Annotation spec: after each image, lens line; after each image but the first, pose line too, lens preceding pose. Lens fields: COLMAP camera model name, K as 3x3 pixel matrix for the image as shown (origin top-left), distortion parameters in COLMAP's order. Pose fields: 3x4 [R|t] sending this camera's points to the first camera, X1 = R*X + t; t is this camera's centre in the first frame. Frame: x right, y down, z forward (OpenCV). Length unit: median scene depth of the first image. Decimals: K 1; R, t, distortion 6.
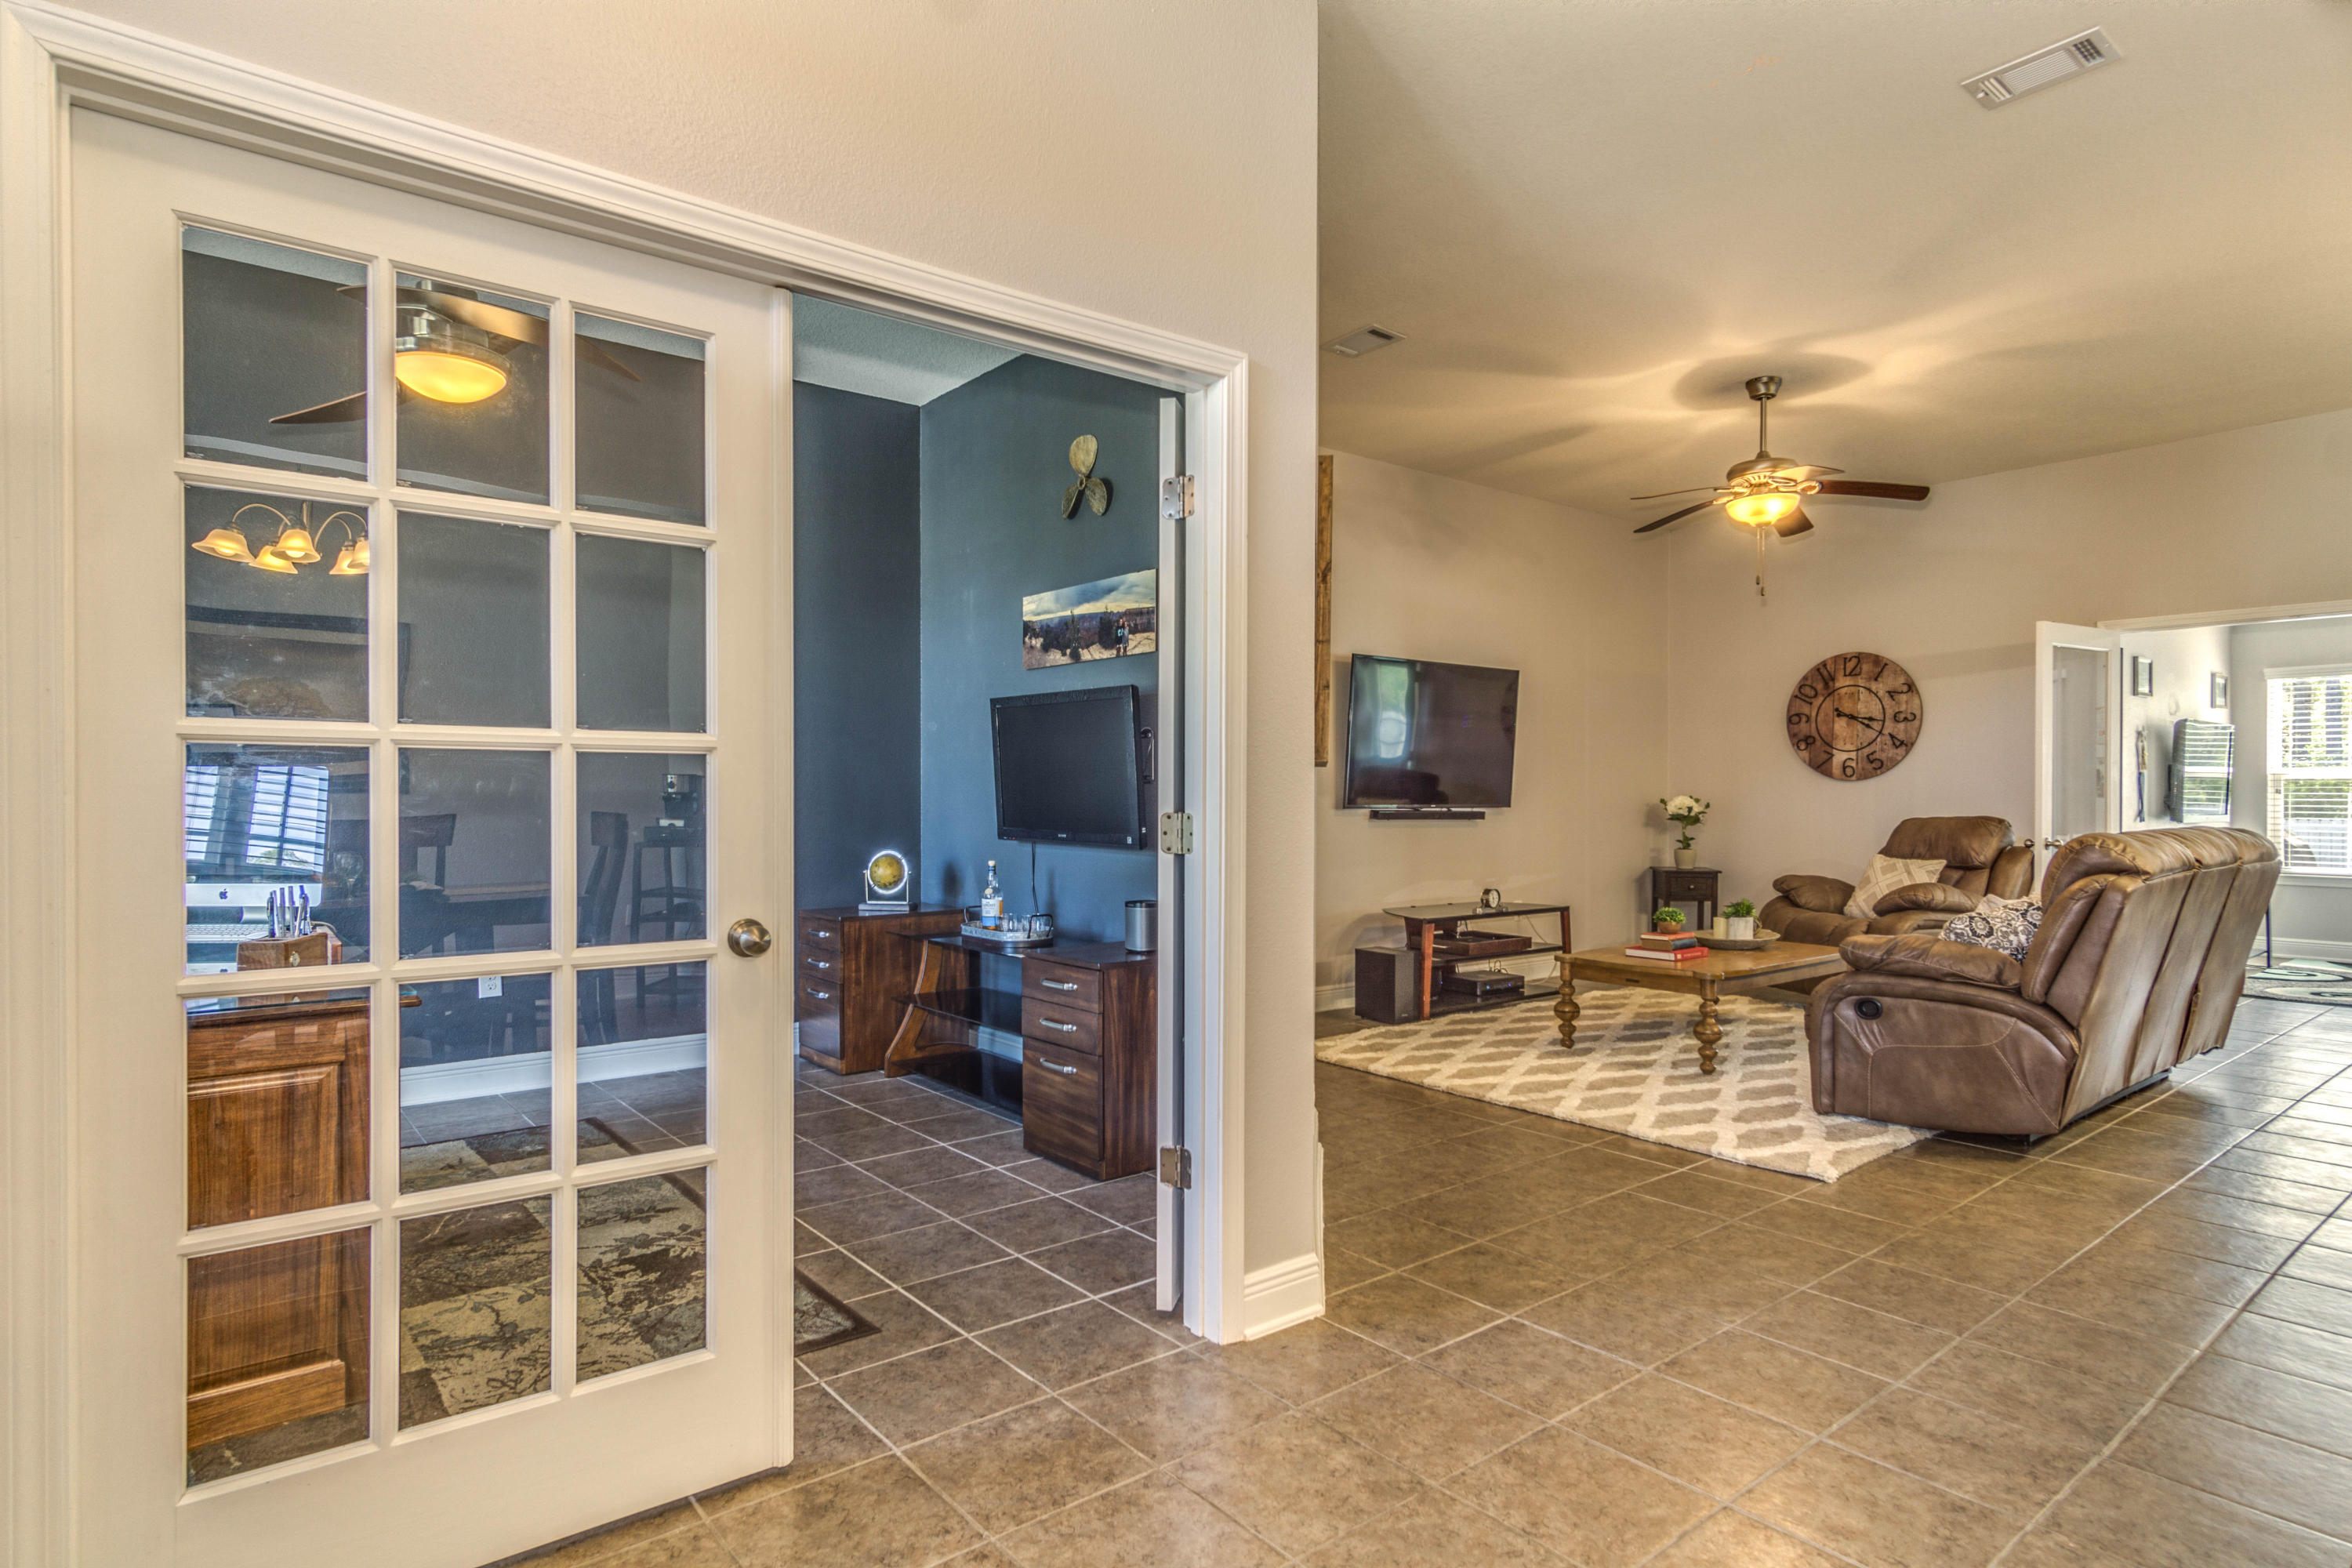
lens RADIAL K [[1245.8, 0, 1177.8], [0, 1245.8, 786.3], [0, 0, 1]] dist [0.004558, 0.000612]
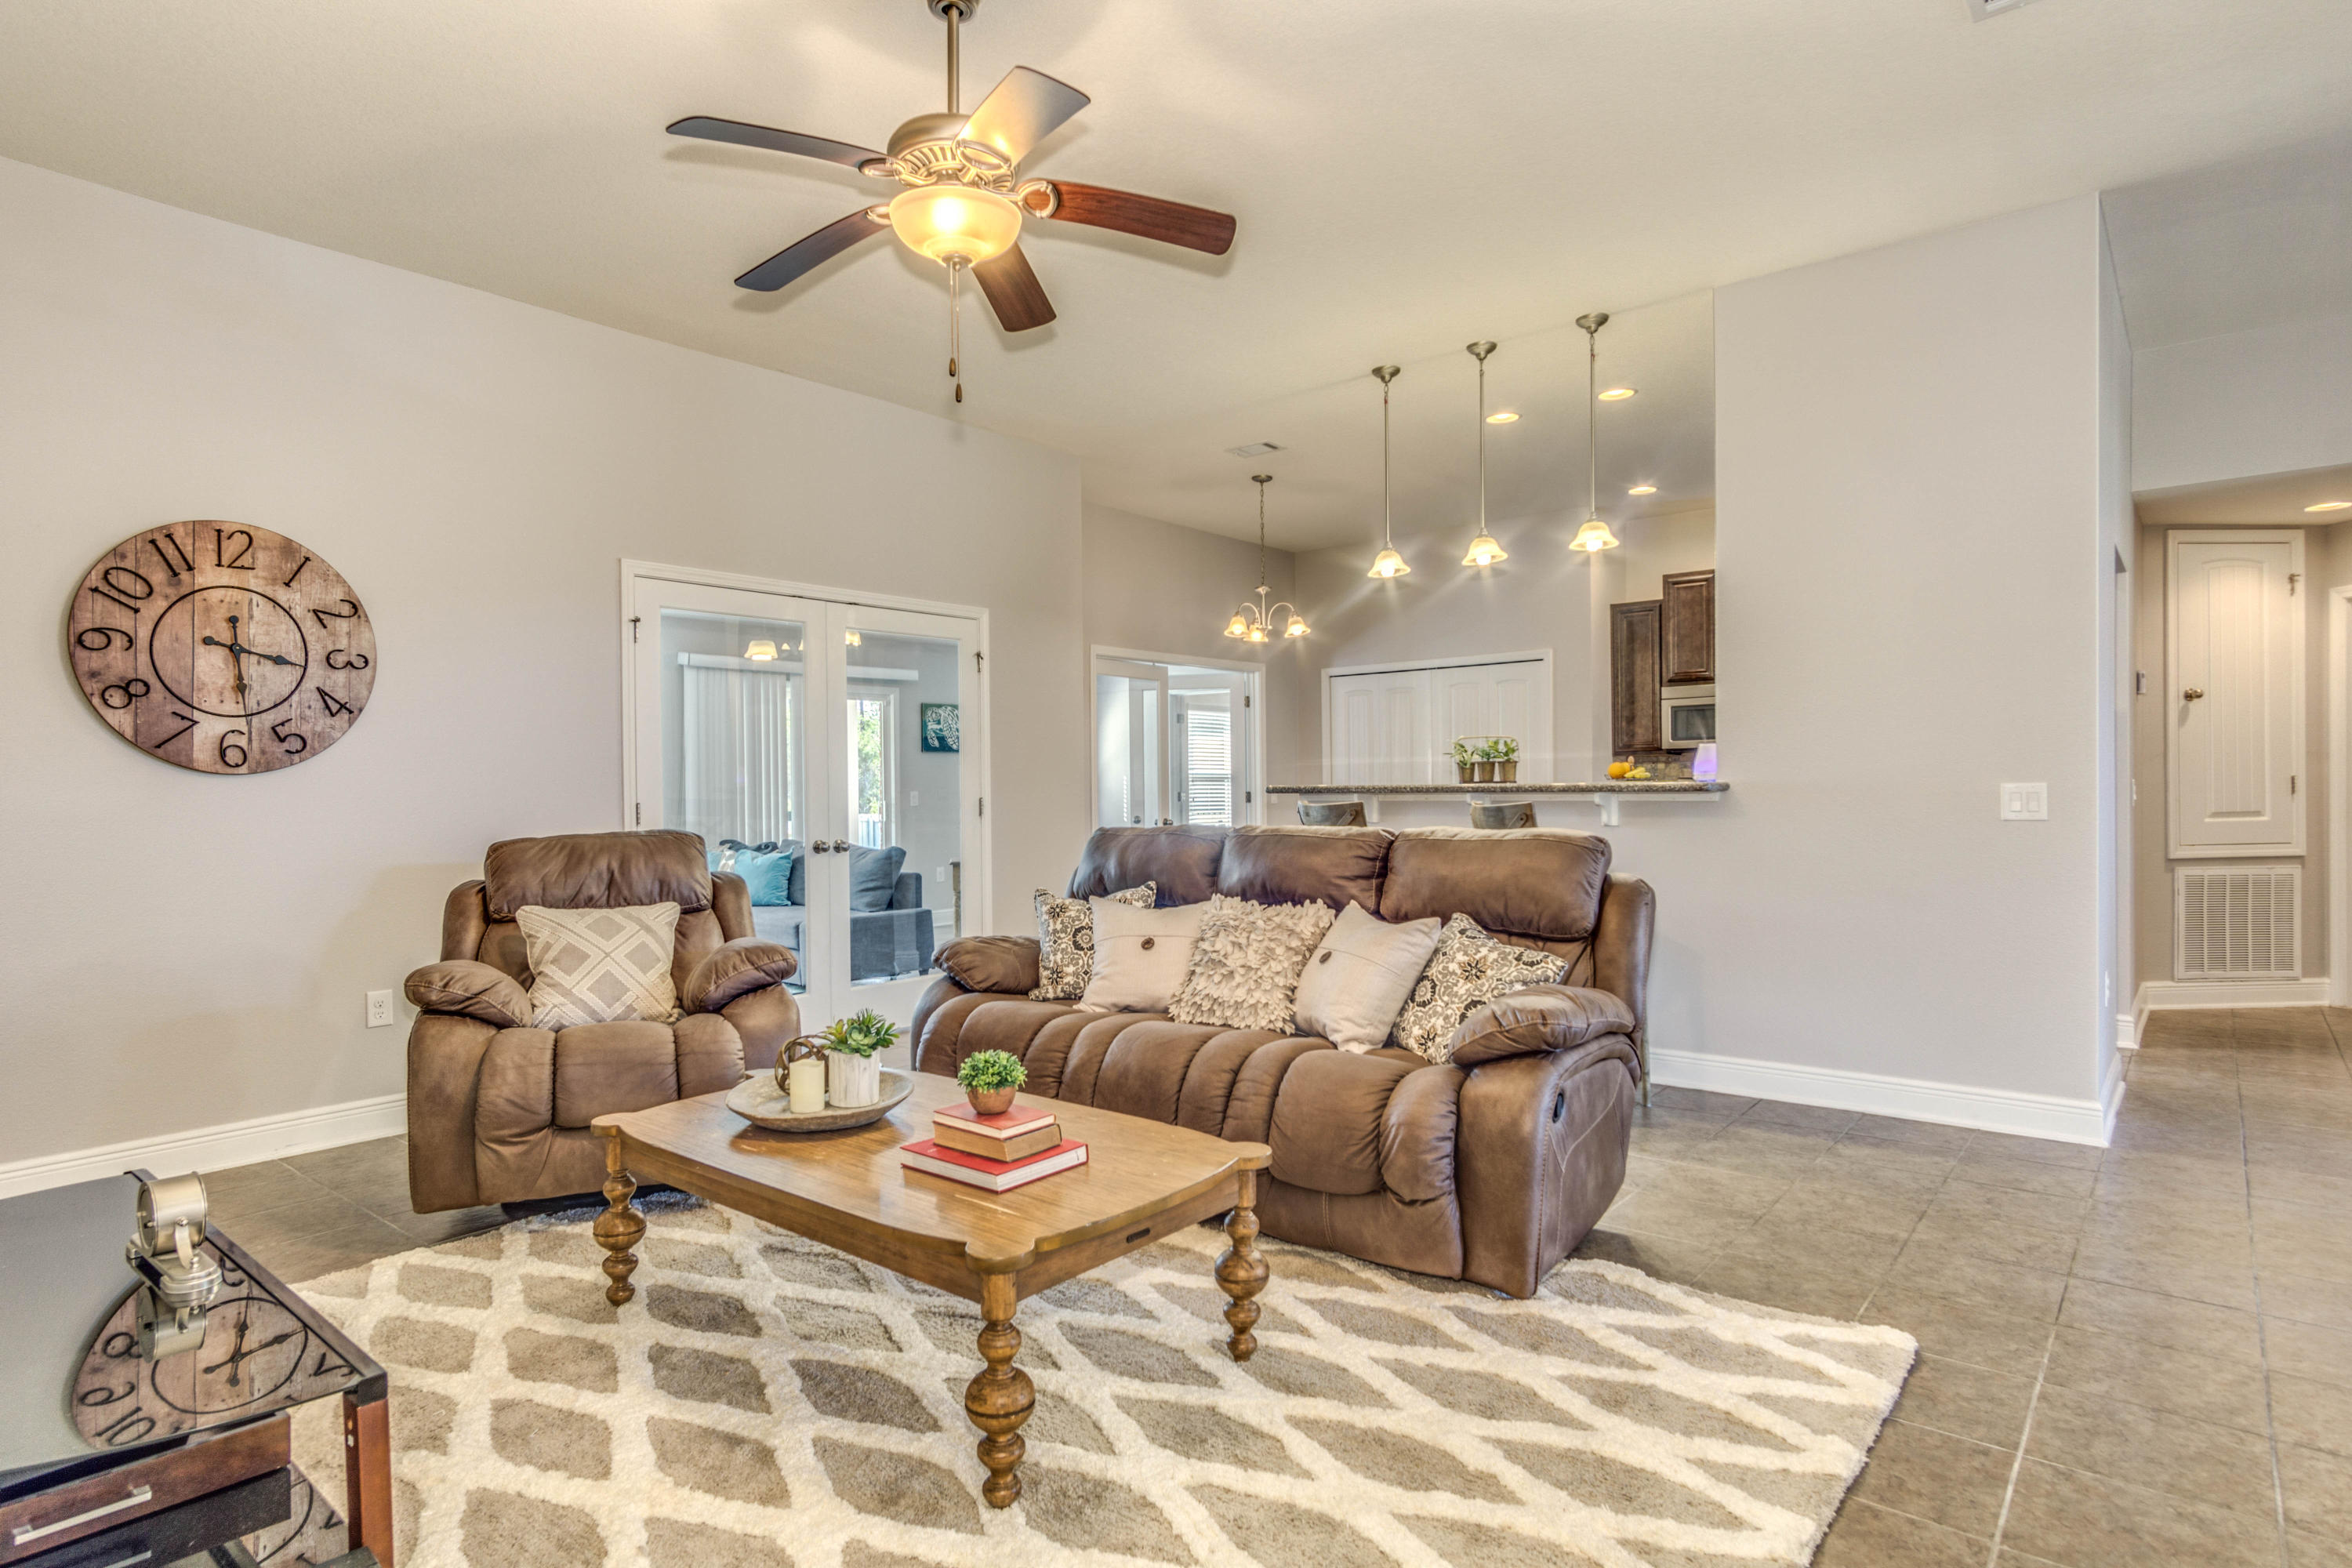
lens RADIAL K [[1245.8, 0, 1178.2], [0, 1245.8, 790.3], [0, 0, 1]] dist [0.004558, 0.000612]
pose [[-0.197908, -0.001514, 0.980219, -0.033686], [0.009898, 0.999945, 0.003542, 0.003734], [-0.980171, 0.010403, -0.197882, 0.727572]]
